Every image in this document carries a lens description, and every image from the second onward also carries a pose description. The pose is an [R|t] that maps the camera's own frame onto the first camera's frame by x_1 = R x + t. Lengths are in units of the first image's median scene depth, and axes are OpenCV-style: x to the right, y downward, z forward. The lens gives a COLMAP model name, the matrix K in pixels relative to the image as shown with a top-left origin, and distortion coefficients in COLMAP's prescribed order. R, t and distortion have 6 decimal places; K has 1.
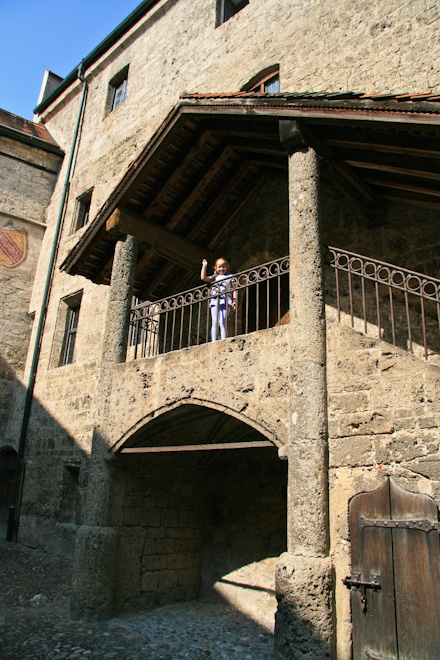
lens RADIAL K [[494.3, 0, 220.2], [0, 494.3, 328.5], [0, 0, 1]] dist [-0.098625, -0.000300]
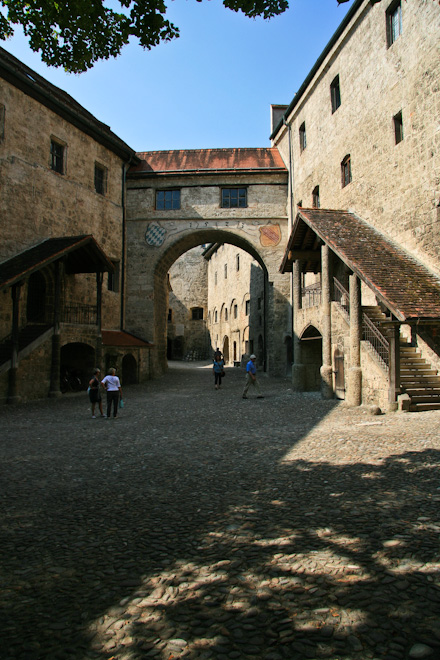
lens RADIAL K [[494.3, 0, 219.7], [0, 494.3, 329.9], [0, 0, 1]] dist [-0.098625, -0.000300]
pose [[0.785341, -0.073126, -0.614729, 0.955264], [0.233425, 0.954683, 0.184644, -0.363819], [0.573369, -0.288502, 0.766821, -1.202262]]
